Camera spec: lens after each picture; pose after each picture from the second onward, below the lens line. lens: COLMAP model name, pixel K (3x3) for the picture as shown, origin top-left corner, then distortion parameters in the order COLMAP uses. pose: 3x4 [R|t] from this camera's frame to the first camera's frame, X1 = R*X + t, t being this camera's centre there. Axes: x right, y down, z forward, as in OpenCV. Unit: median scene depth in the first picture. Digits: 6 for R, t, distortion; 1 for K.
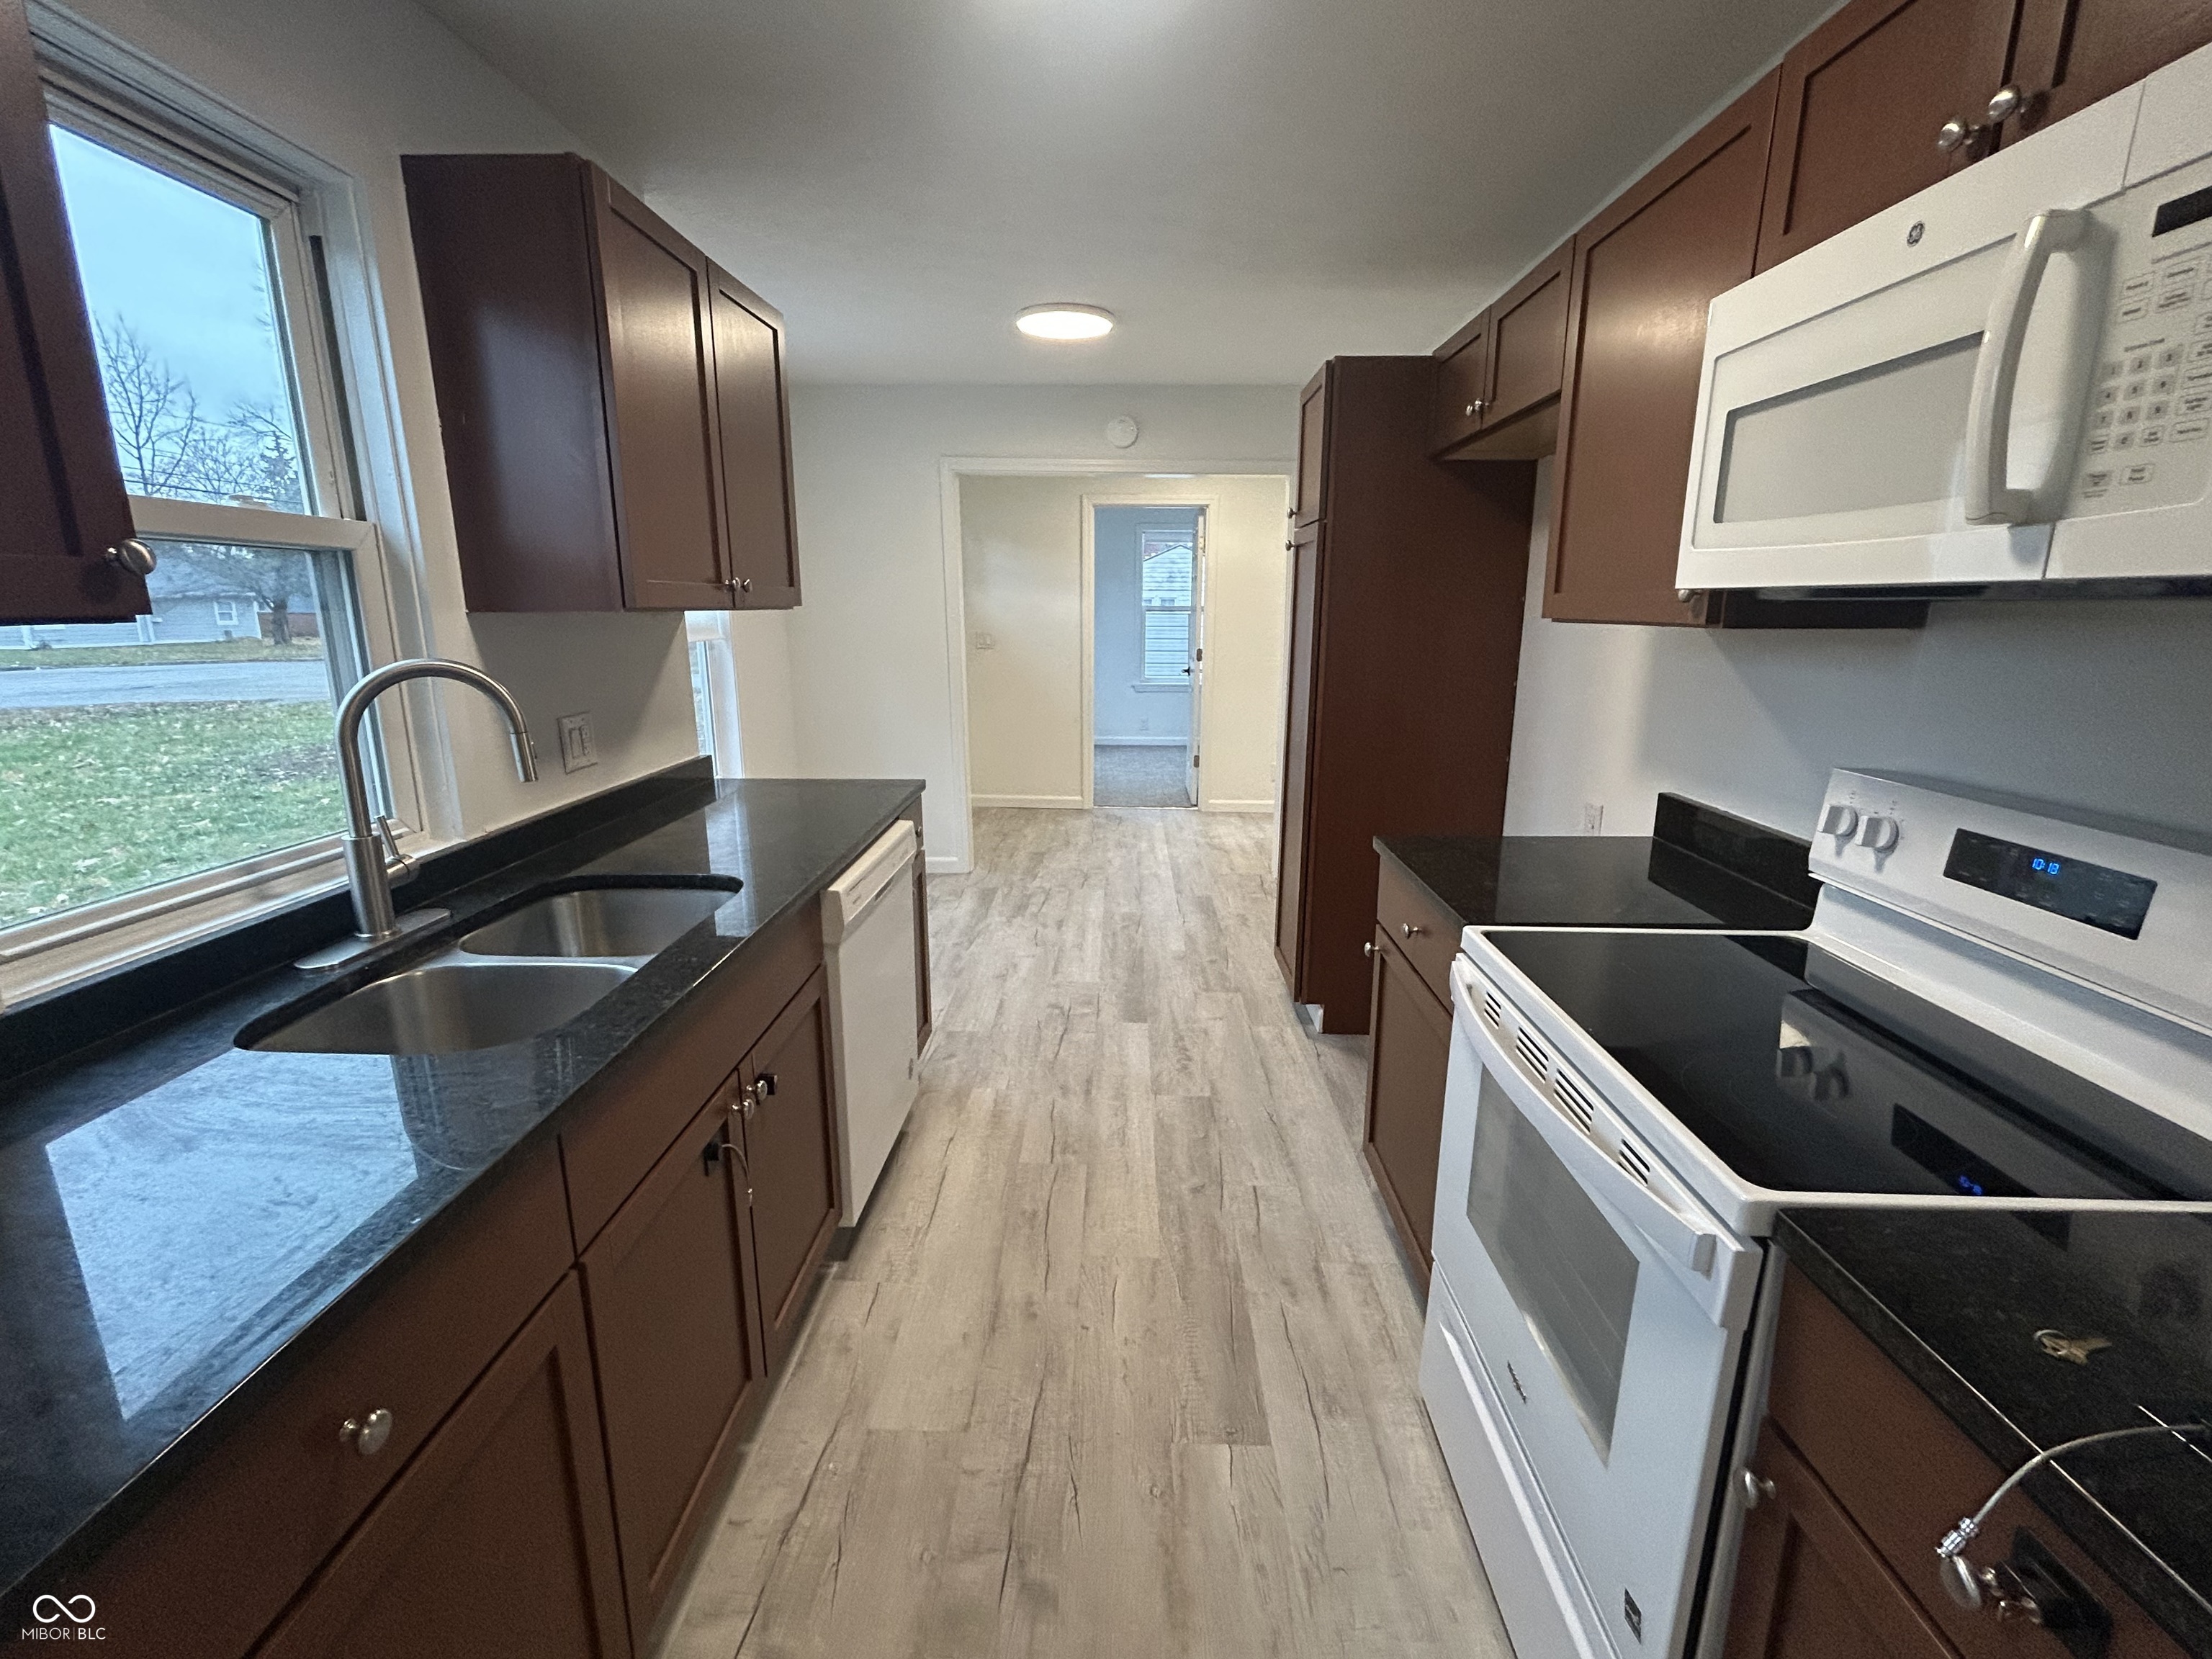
lens RADIAL K [[960.1, 0, 1105.2], [0, 960.1, 824.3], [0, 0, 1]] dist [-0.005000, 0.002756]
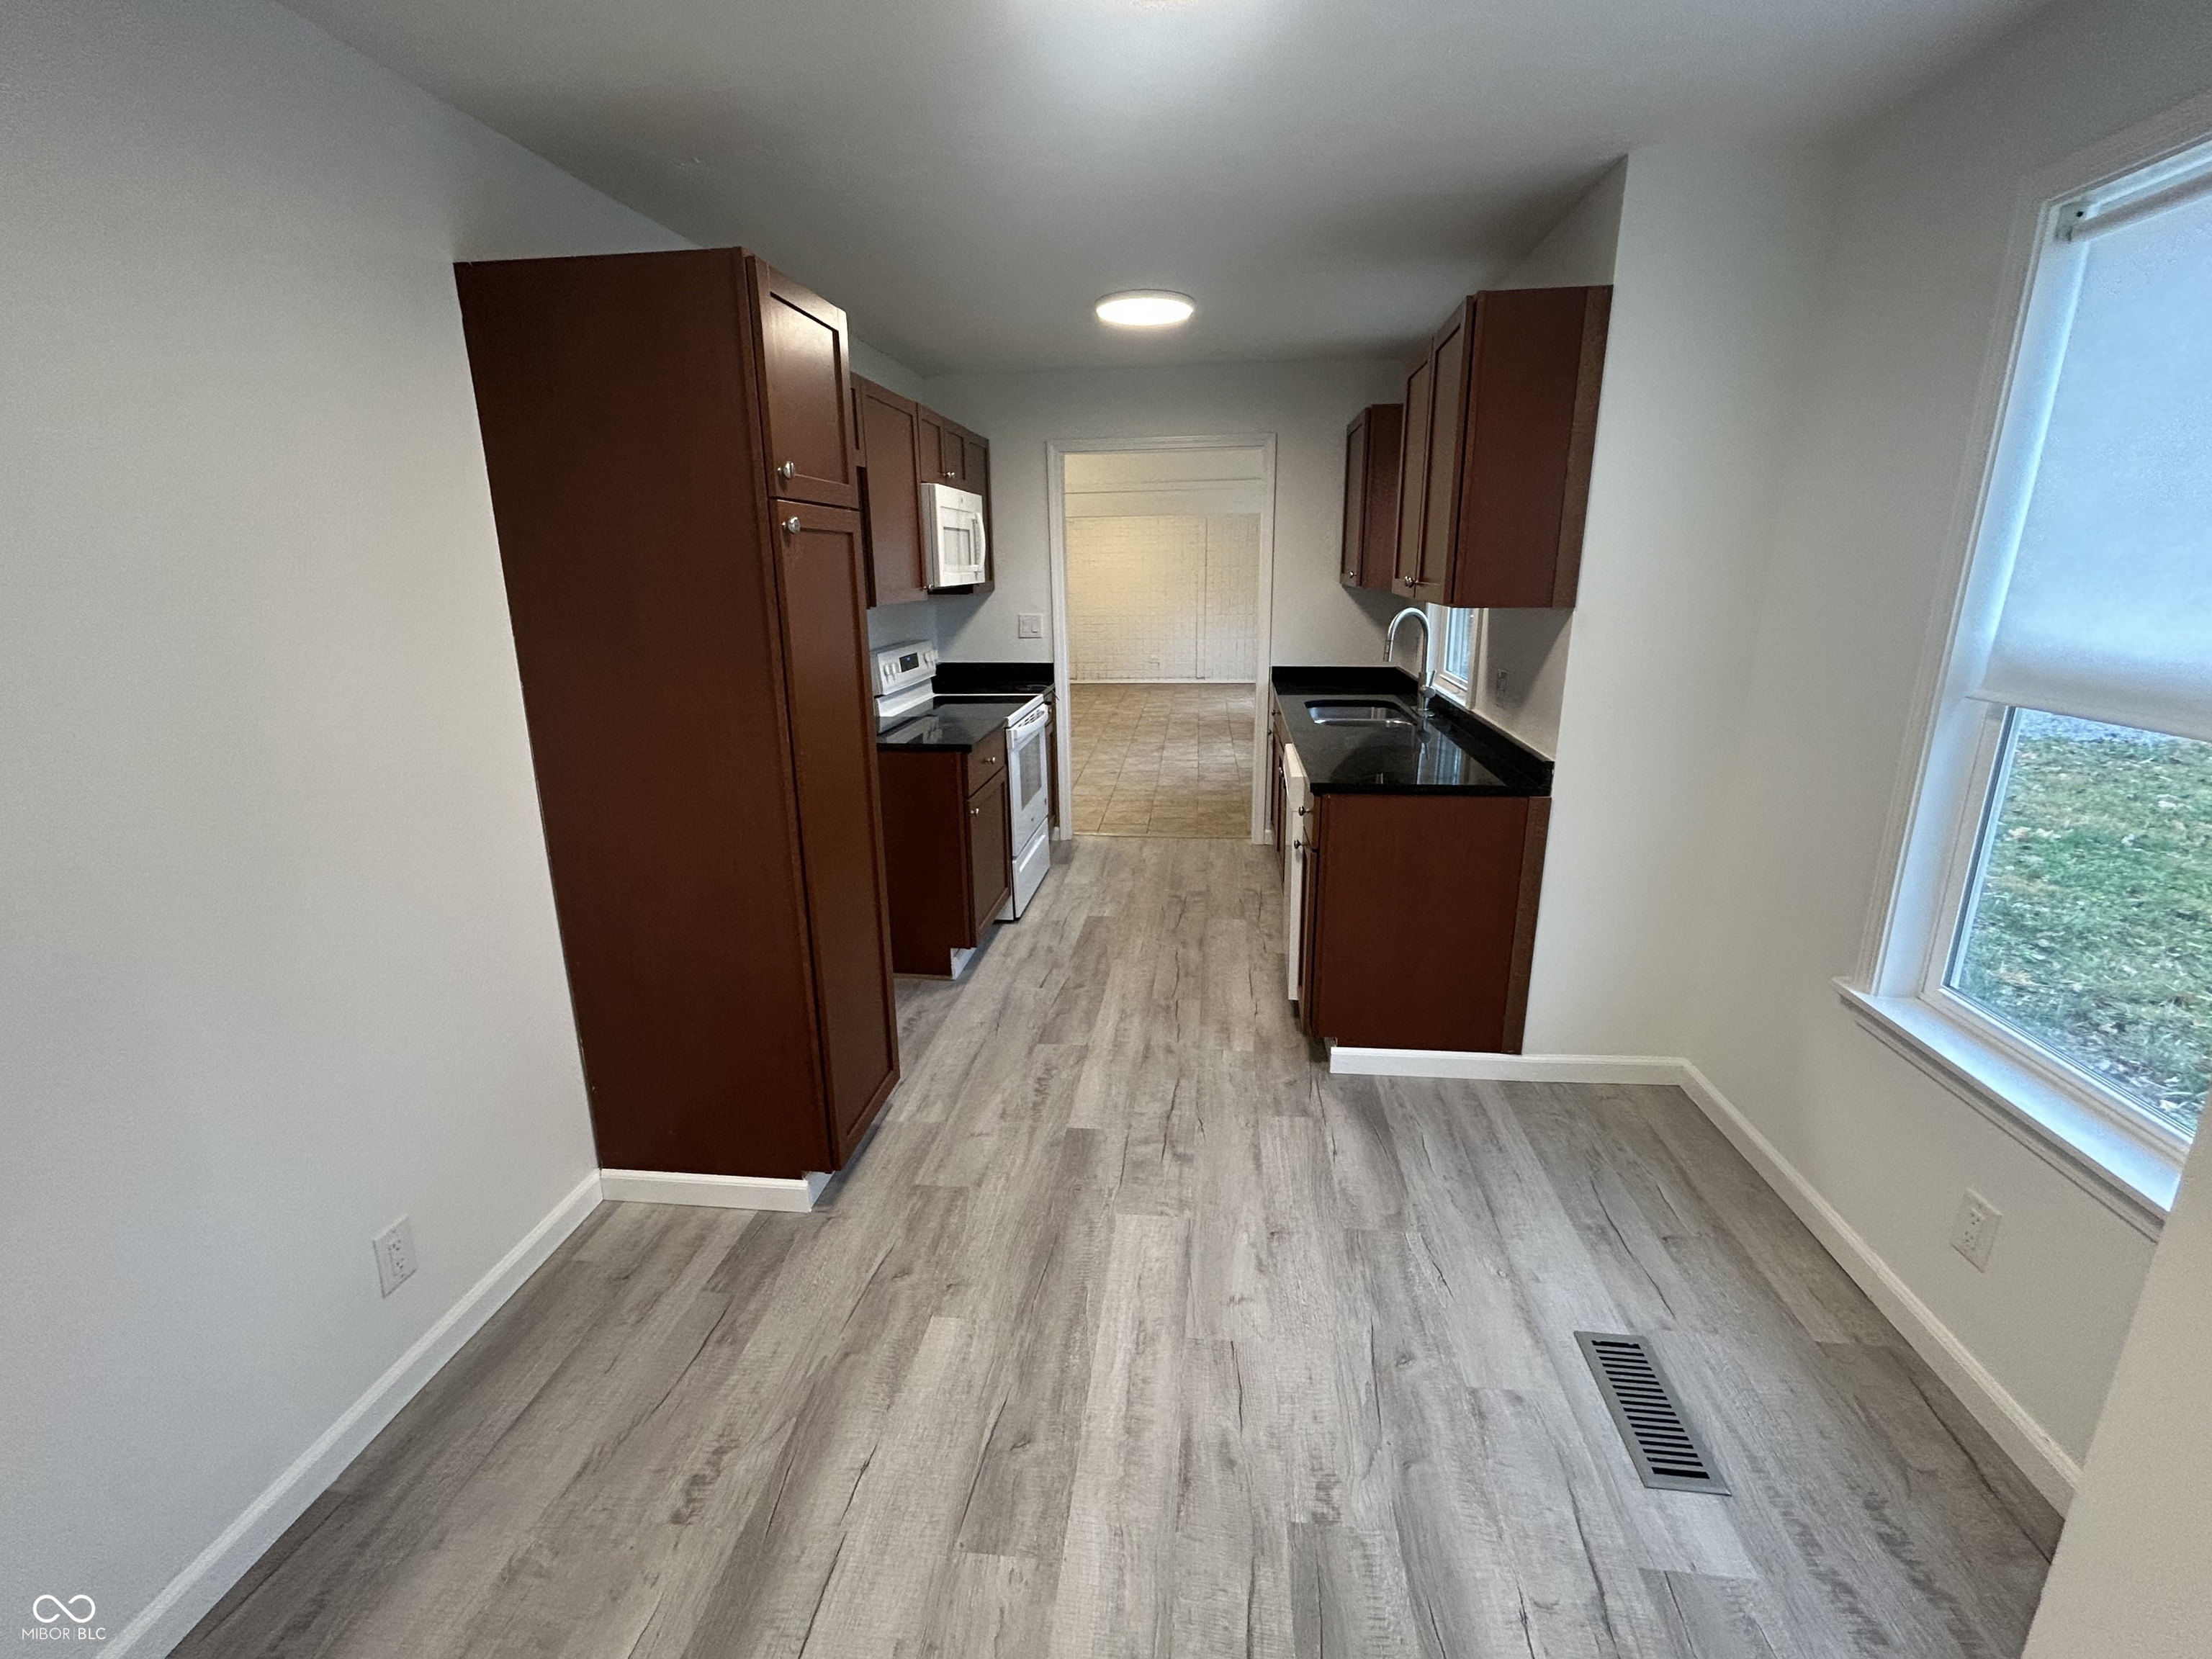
lens RADIAL K [[960.1, 0, 1107.2], [0, 960.1, 828.6], [0, 0, 1]] dist [-0.005000, 0.002756]
pose [[-0.995429, -0.015839, 0.094184, -0.064769], [0.031050, 0.878914, 0.475969, -0.419089], [-0.090318, 0.476718, -0.874404, 1.664942]]
